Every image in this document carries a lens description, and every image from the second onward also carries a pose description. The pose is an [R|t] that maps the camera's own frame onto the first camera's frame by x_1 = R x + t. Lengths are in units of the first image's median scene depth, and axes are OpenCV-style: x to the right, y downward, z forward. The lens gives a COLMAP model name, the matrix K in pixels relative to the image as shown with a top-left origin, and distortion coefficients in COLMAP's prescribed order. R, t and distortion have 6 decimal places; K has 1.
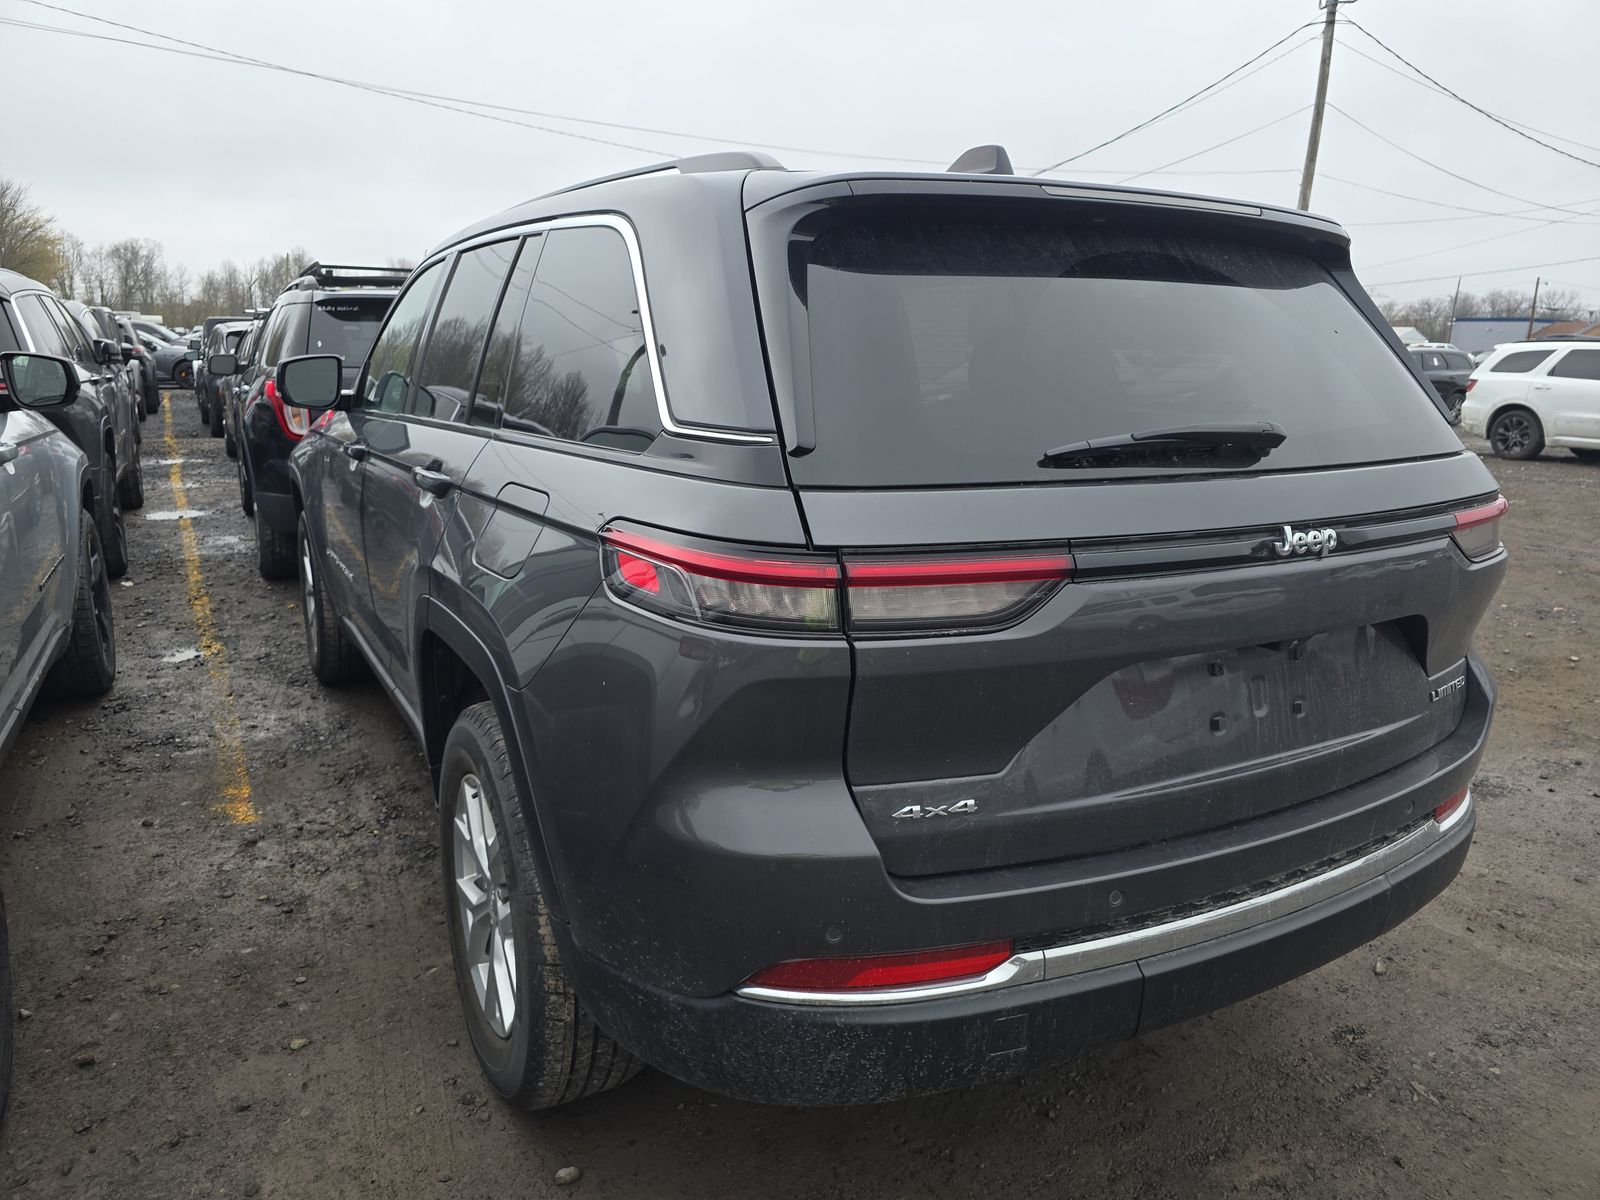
lens RADIAL K [[1086.3, 0, 792.8], [0, 1086.3, 610.3], [0, 0, 1]] dist [0.048746, -0.045950]
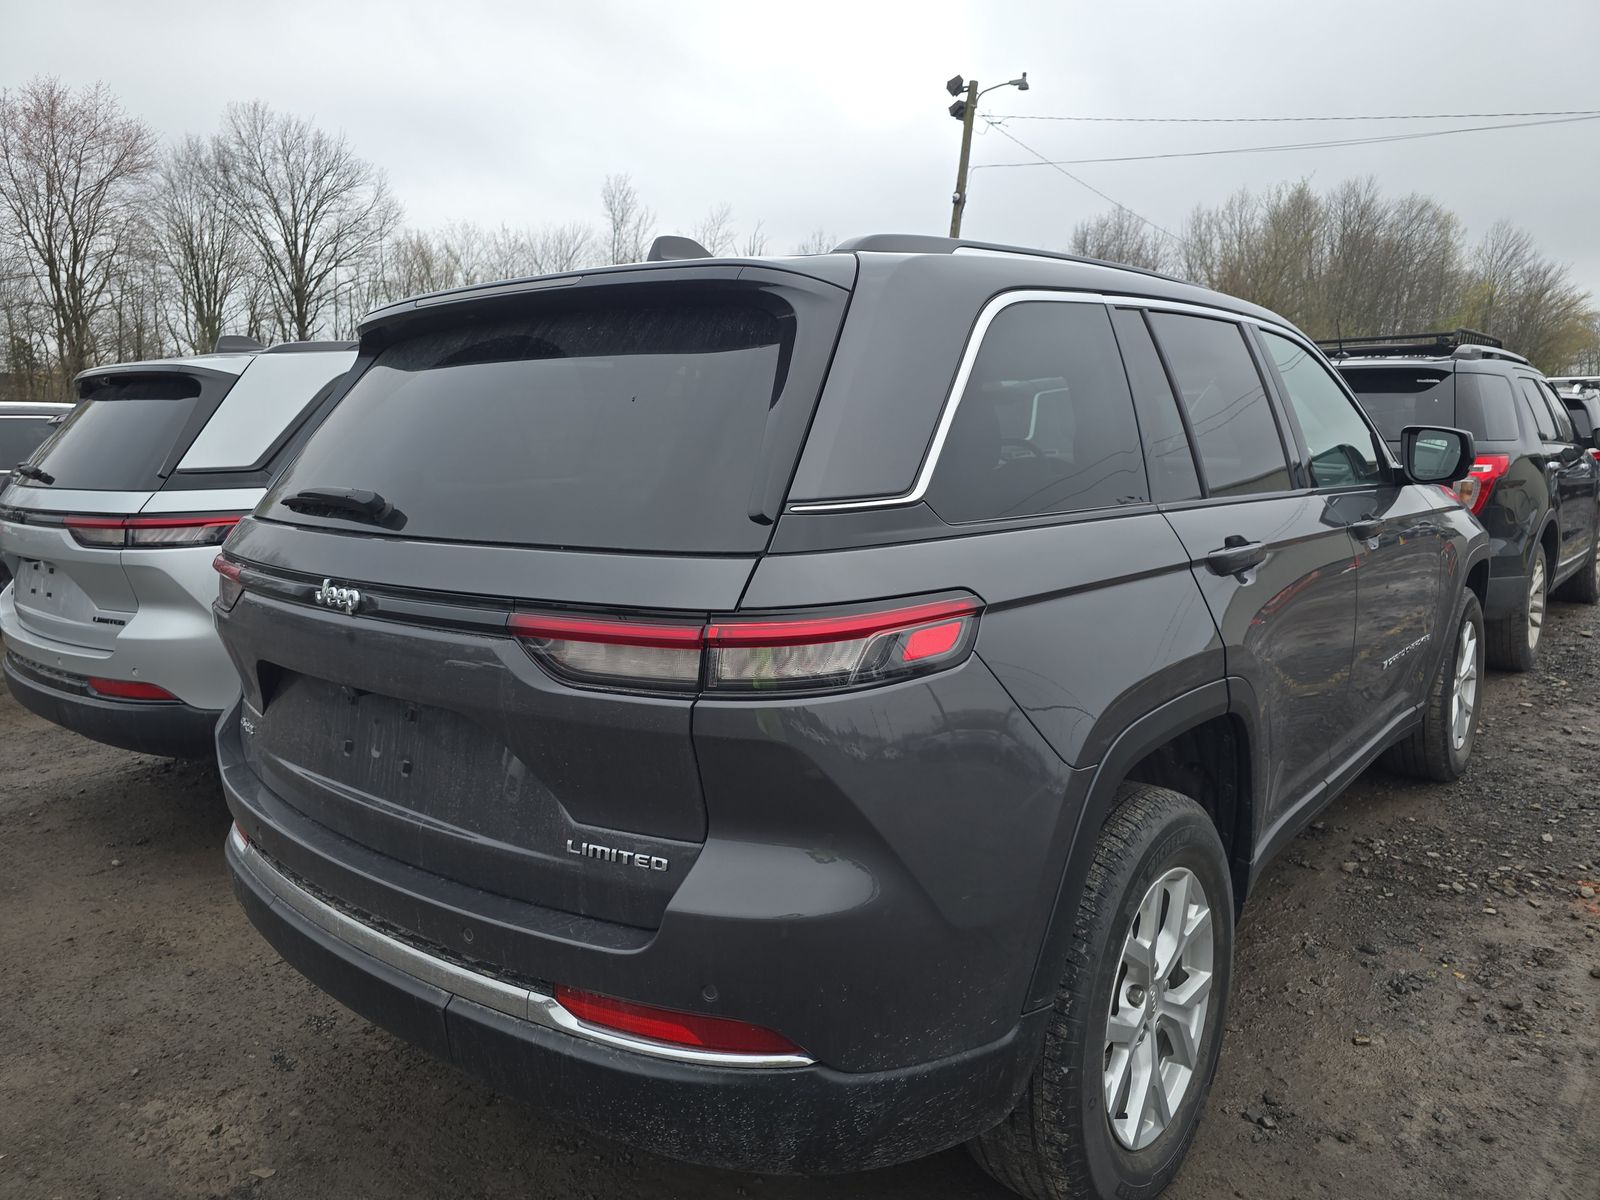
lens RADIAL K [[1113.7, 0, 794.5], [0, 1113.7, 607.1], [0, 0, 1]] dist [0.077801, -0.103557]
pose [[0.328478, 0.138928, -0.934238, 1.712161], [-0.190786, 0.978494, 0.078429, -0.233256], [0.925042, 0.152478, 0.347919, 1.049598]]
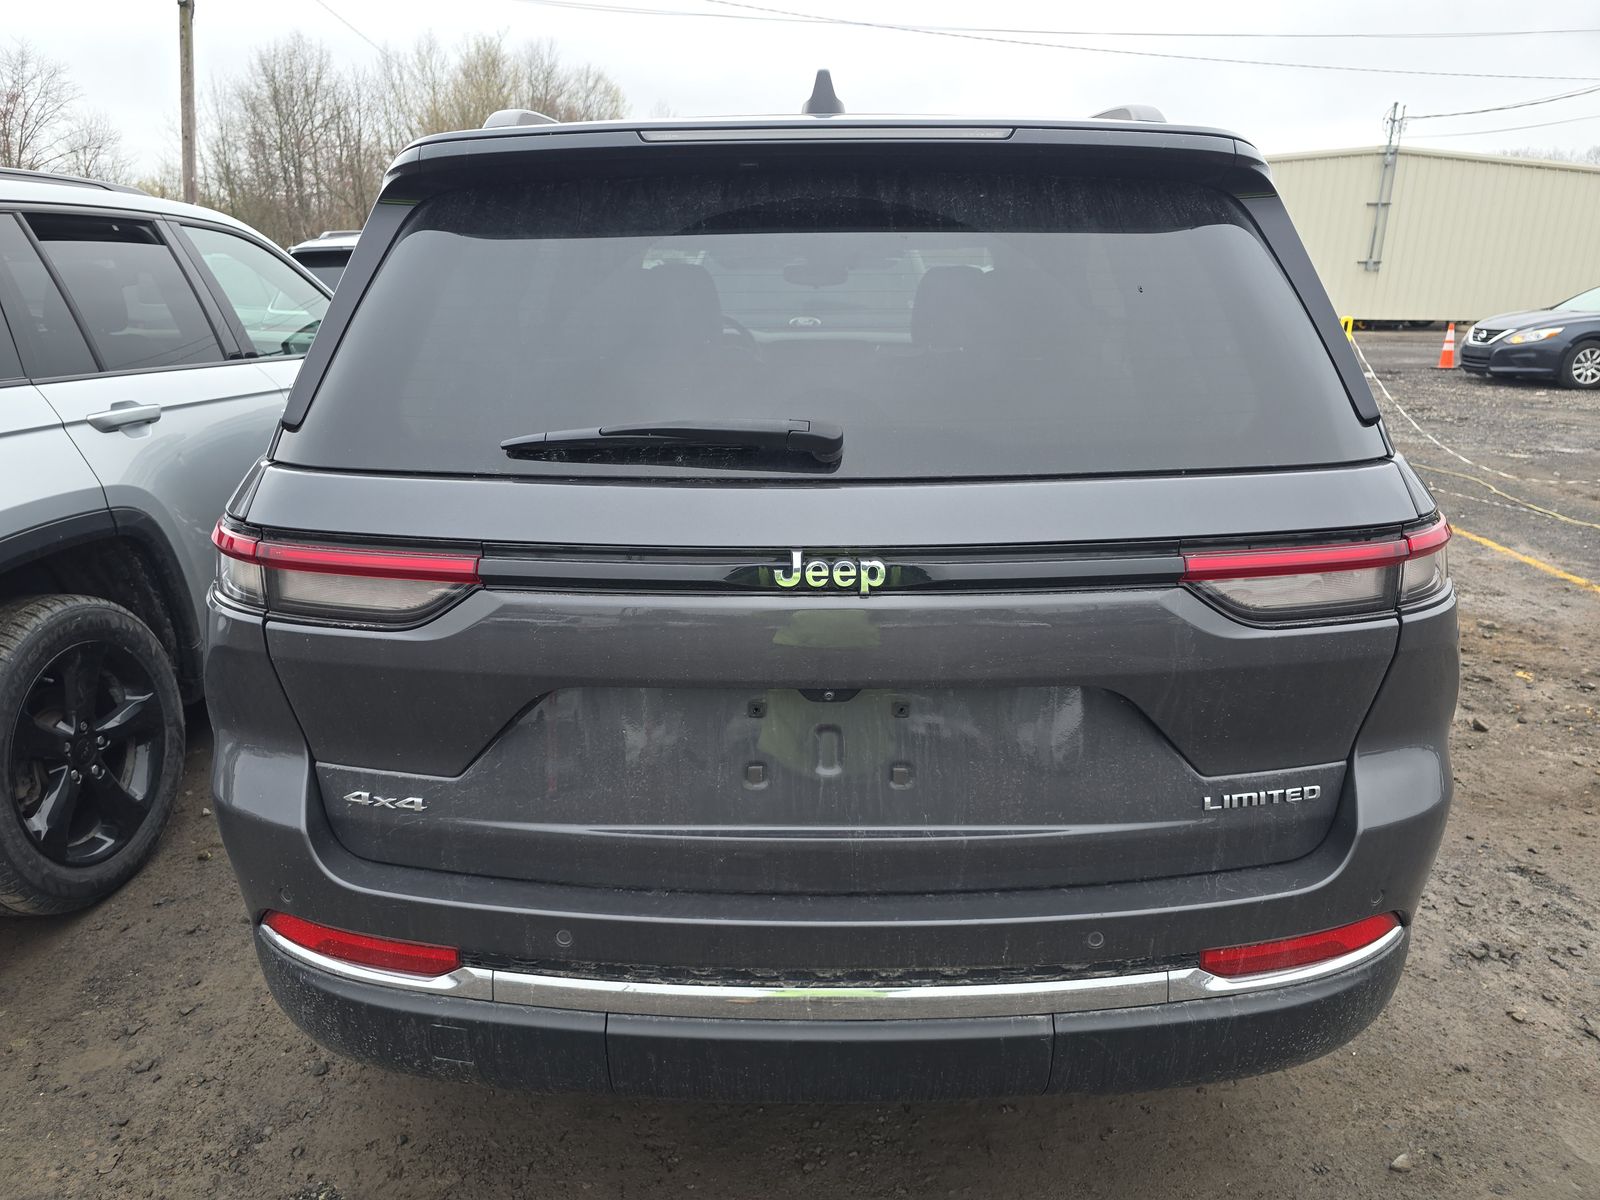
lens RADIAL K [[1113.7, 0, 794.5], [0, 1113.7, 607.1], [0, 0, 1]] dist [0.077801, -0.103557]
pose [[0.864330, 0.131992, -0.485296, 0.853078], [-0.100297, 0.990801, 0.090849, -0.110525], [0.492823, -0.029850, 0.869617, 0.281342]]
